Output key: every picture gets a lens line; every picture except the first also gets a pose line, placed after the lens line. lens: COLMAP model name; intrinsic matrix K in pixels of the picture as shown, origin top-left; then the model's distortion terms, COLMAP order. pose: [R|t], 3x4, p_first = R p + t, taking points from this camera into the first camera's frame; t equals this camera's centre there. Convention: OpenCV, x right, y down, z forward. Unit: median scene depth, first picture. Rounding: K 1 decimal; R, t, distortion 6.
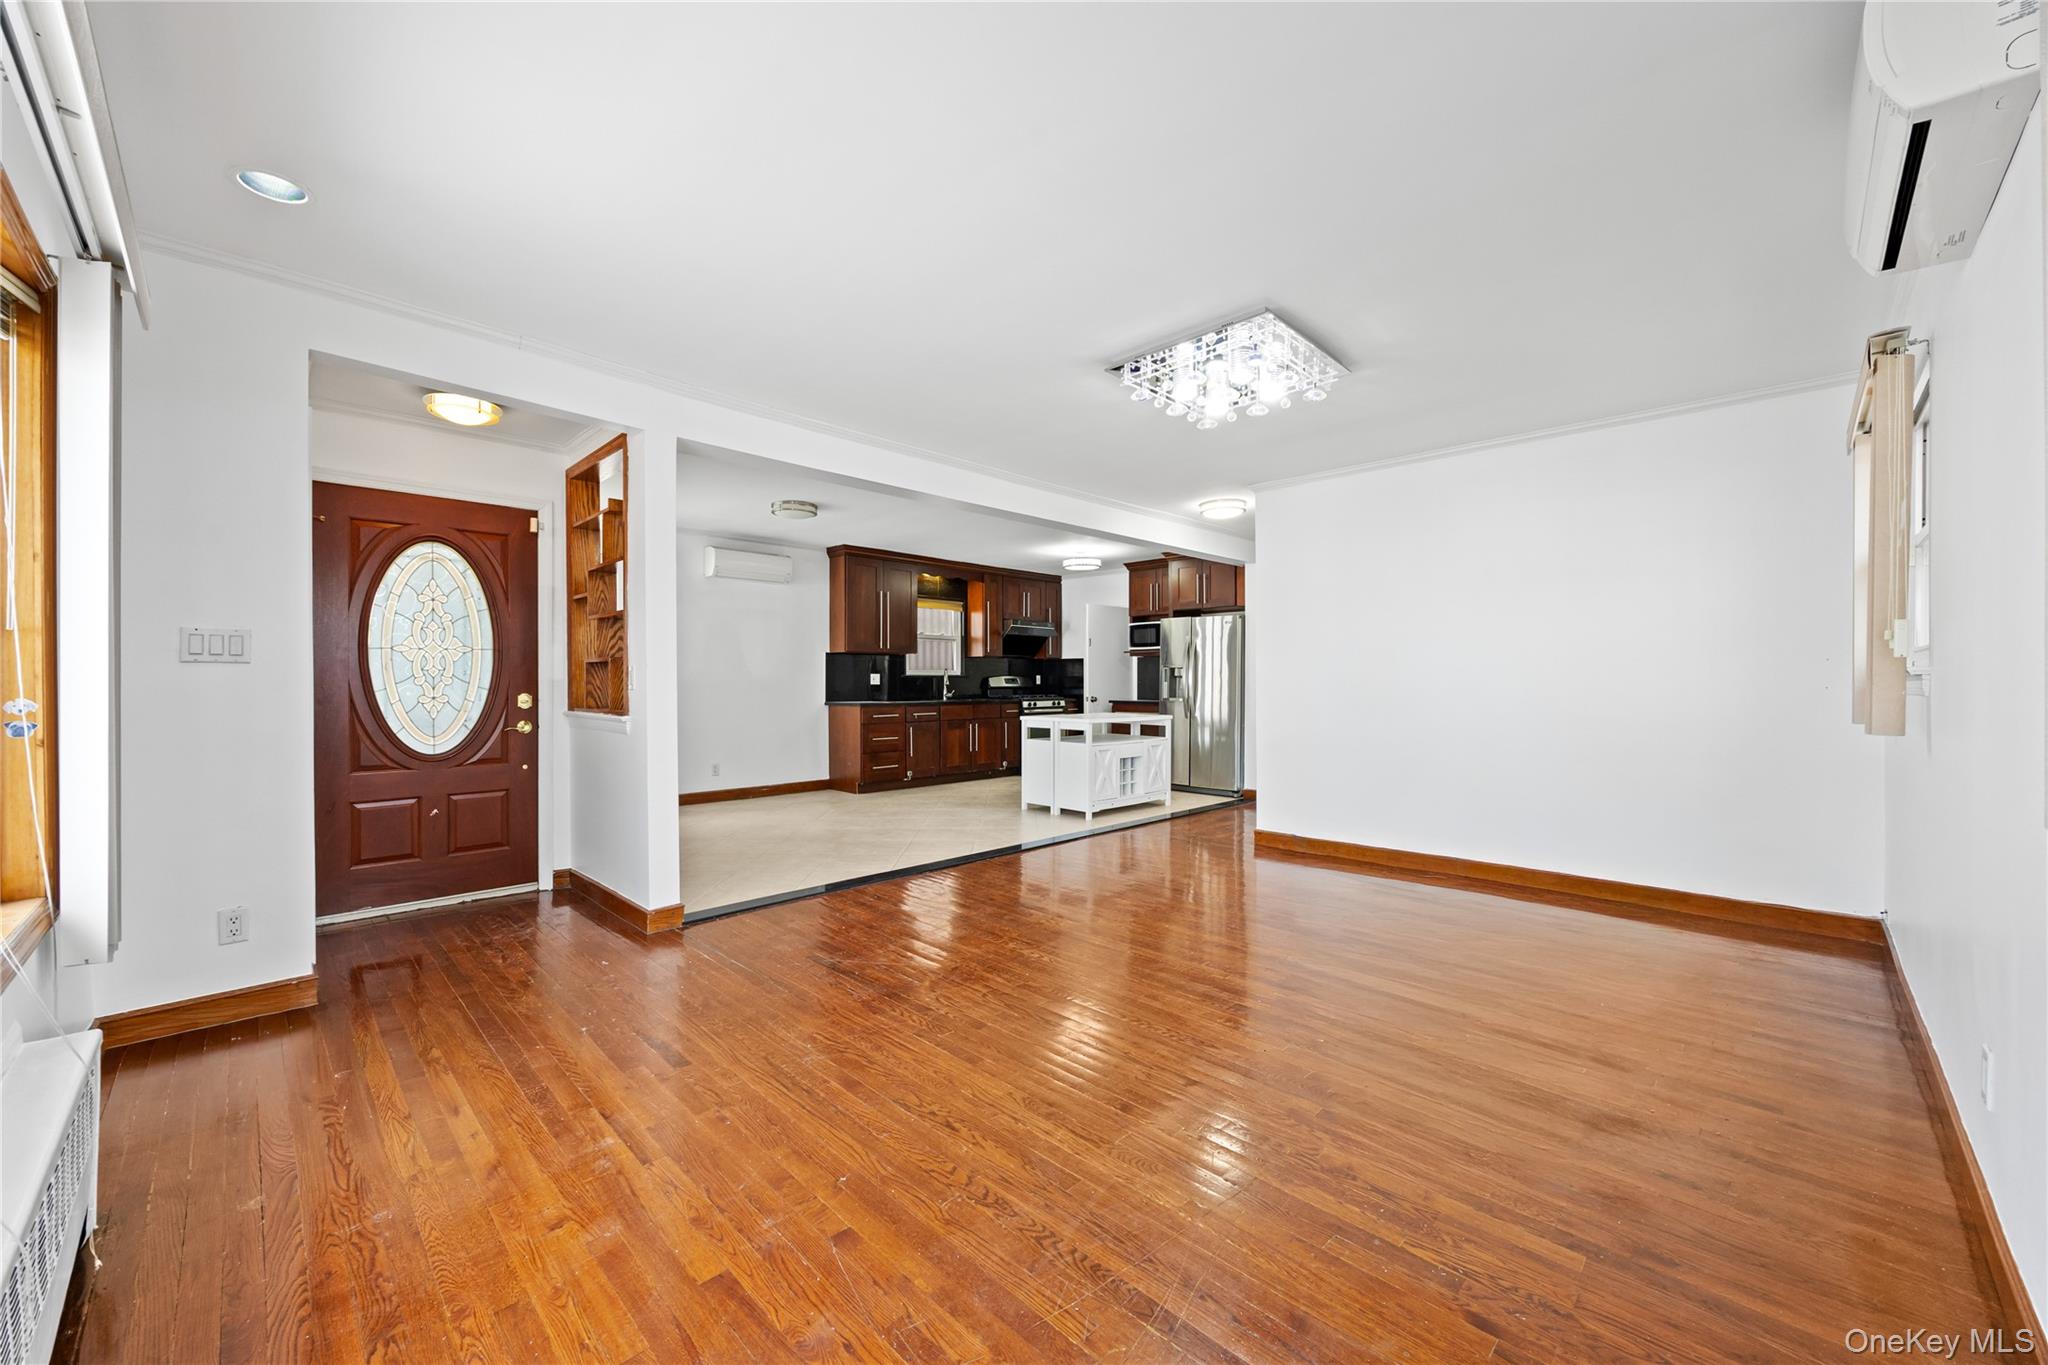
lens RADIAL K [[771.8, 0, 981.4], [0, 771.8, 680.0], [0, 0, 1]] dist [-0.000318, -0.000035]
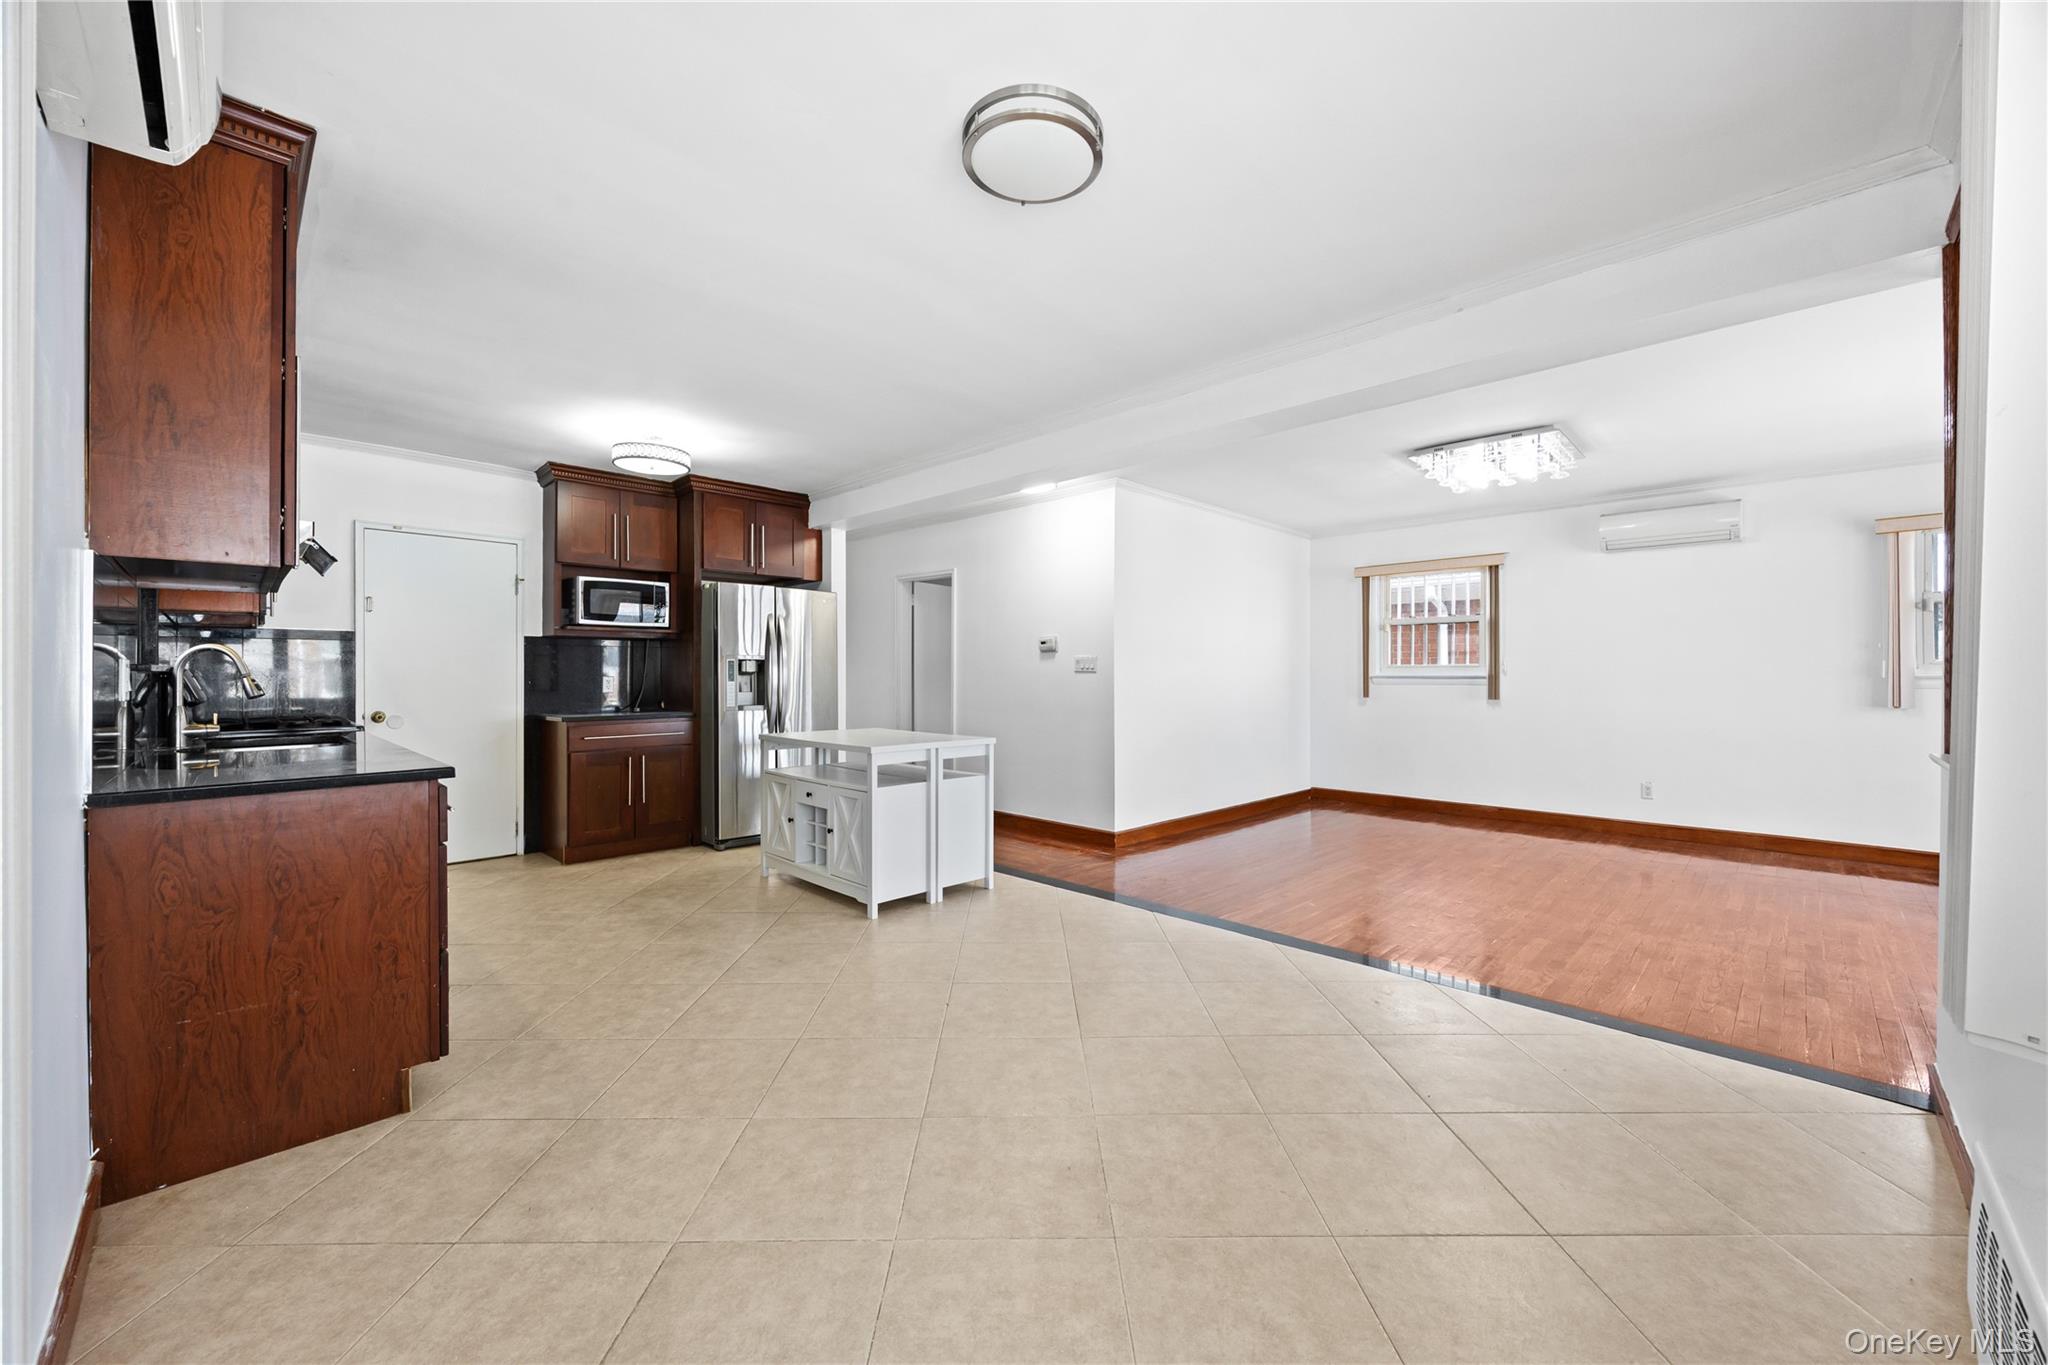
lens RADIAL K [[809.9, 0, 1037.6], [0, 809.9, 671.6], [0, 0, 1]] dist [0.003646, 0.000354]
pose [[-0.051215, 0.001889, 0.998686, -0.411827], [-0.001019, 0.999998, -0.001943, -0.003786], [-0.998687, -0.001117, -0.051213, 0.726338]]
